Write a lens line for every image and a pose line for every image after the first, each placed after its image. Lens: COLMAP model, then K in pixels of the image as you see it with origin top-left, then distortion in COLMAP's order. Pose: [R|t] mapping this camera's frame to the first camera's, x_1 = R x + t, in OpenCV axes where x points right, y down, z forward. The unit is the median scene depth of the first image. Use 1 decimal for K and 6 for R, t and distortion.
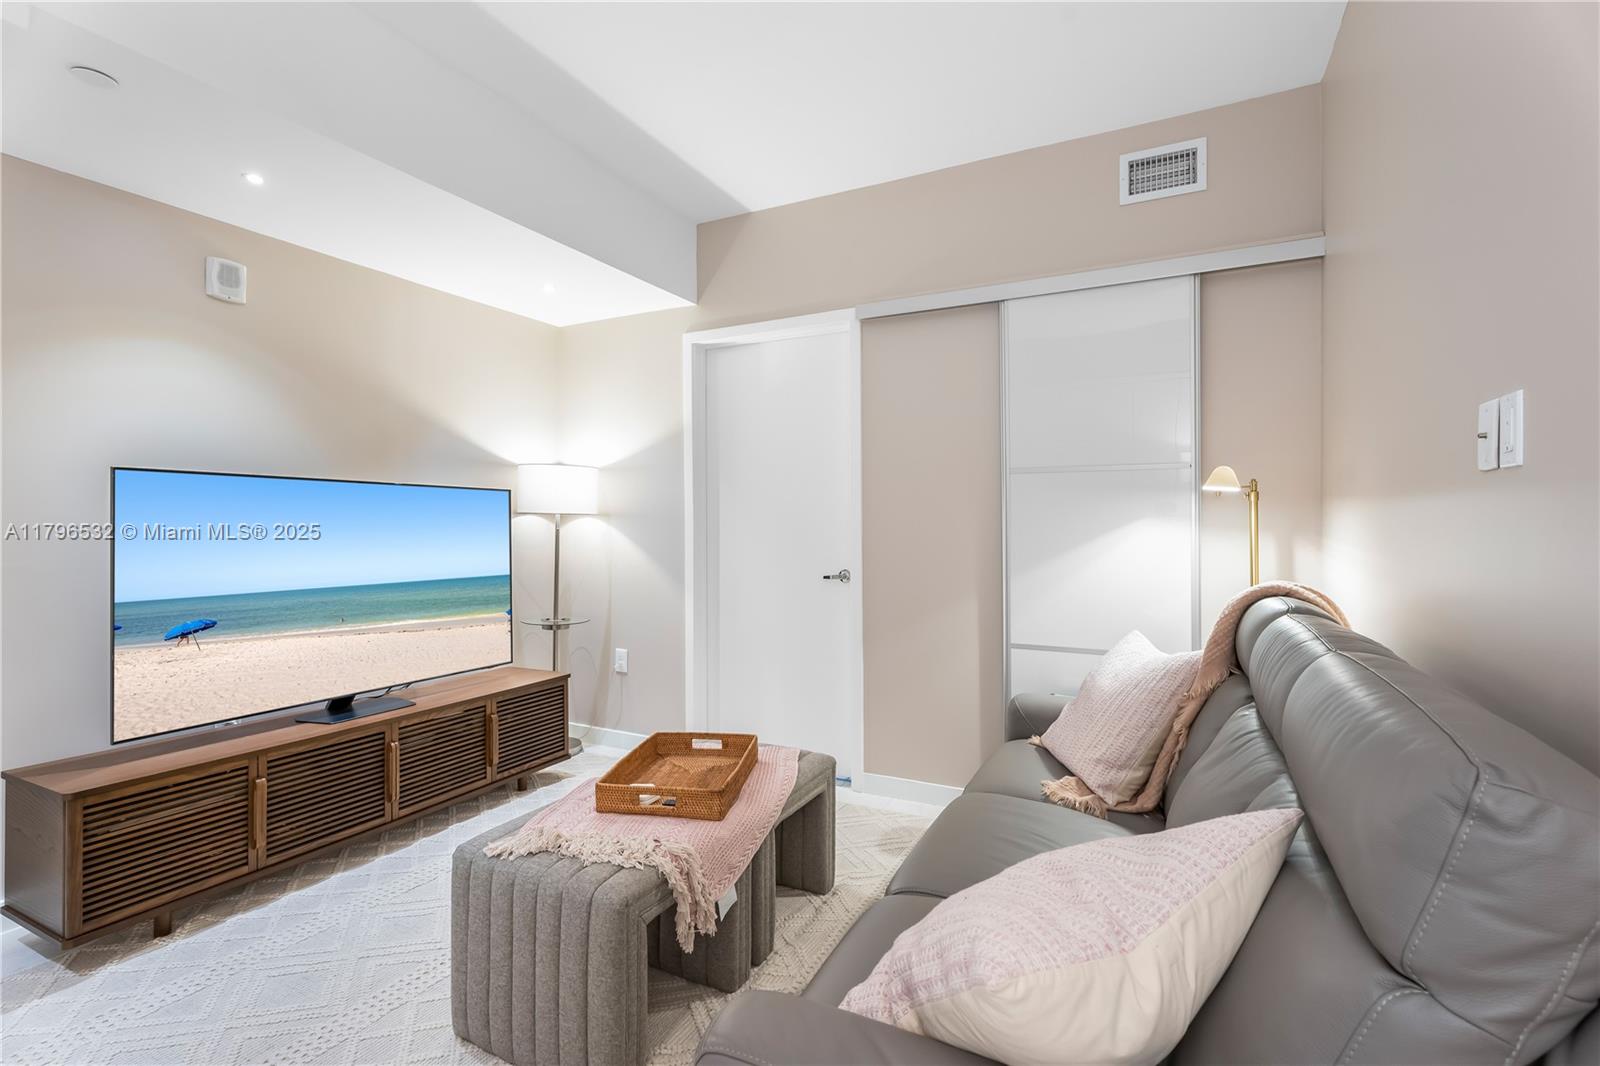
lens RADIAL K [[725.1, 0, 800.9], [0, 725.1, 523.6], [0, 0, 1]] dist [0.000139, -0.000423]
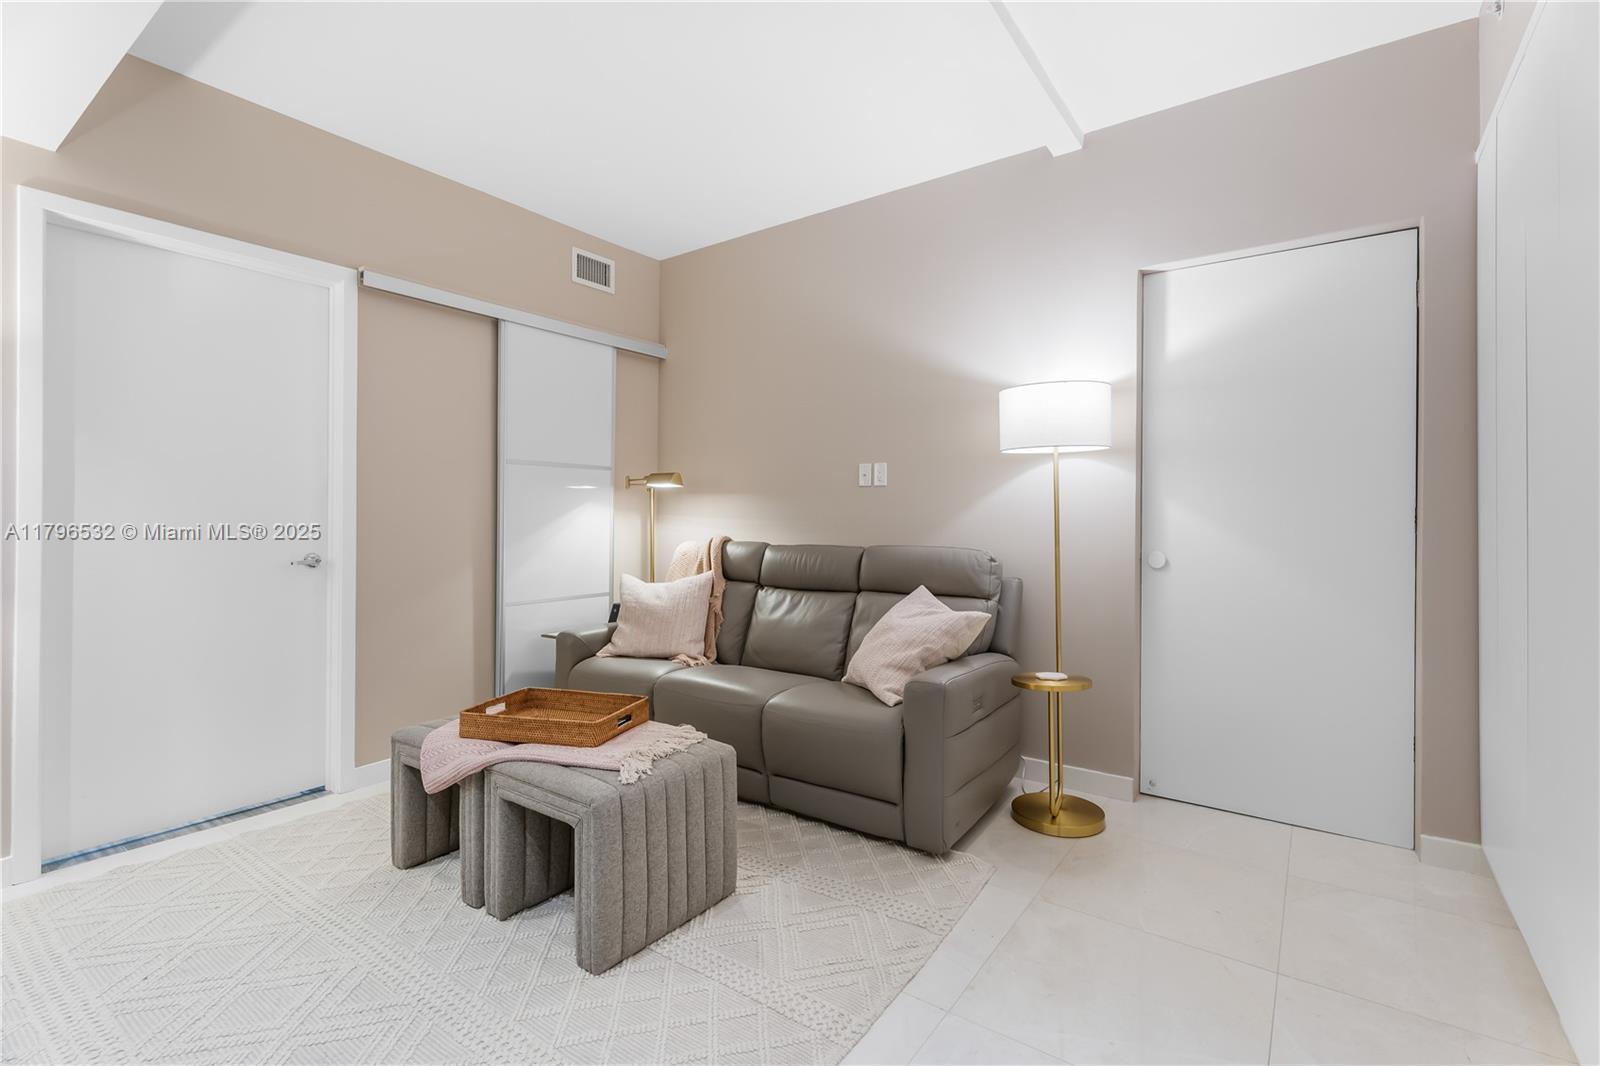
lens RADIAL K [[725.1, 0, 807.2], [0, 725.1, 522.7], [0, 0, 1]] dist [0.000139, -0.000423]
pose [[0.133053, -0.008877, 0.991069, -0.901986], [0.001309, 0.999961, 0.008781, 0.023951], [-0.991108, 0.000129, 0.133059, 0.346974]]
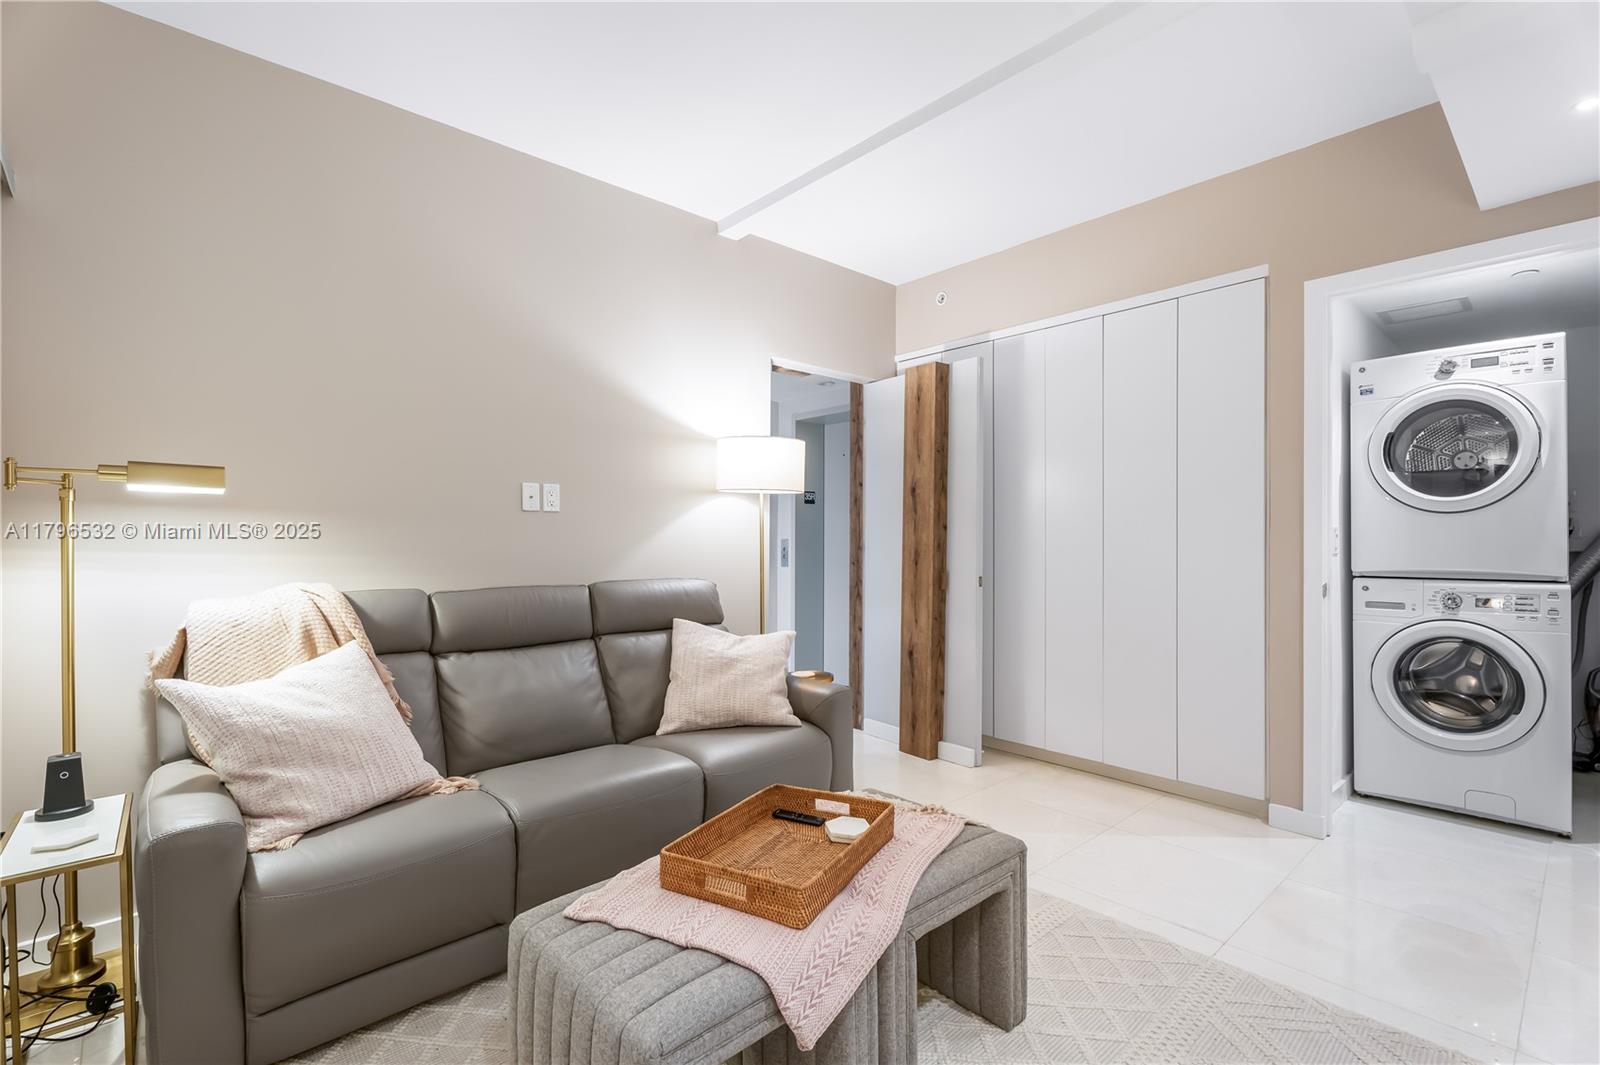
lens RADIAL K [[725.1, 0, 789.7], [0, 725.1, 535.0], [0, 0, 1]] dist [0.000139, -0.000423]
pose [[-0.936383, 0.012330, 0.350764, -0.323305], [0.010883, 0.999922, -0.006098, 0.016278], [-0.350812, -0.001892, -0.936444, 1.269009]]
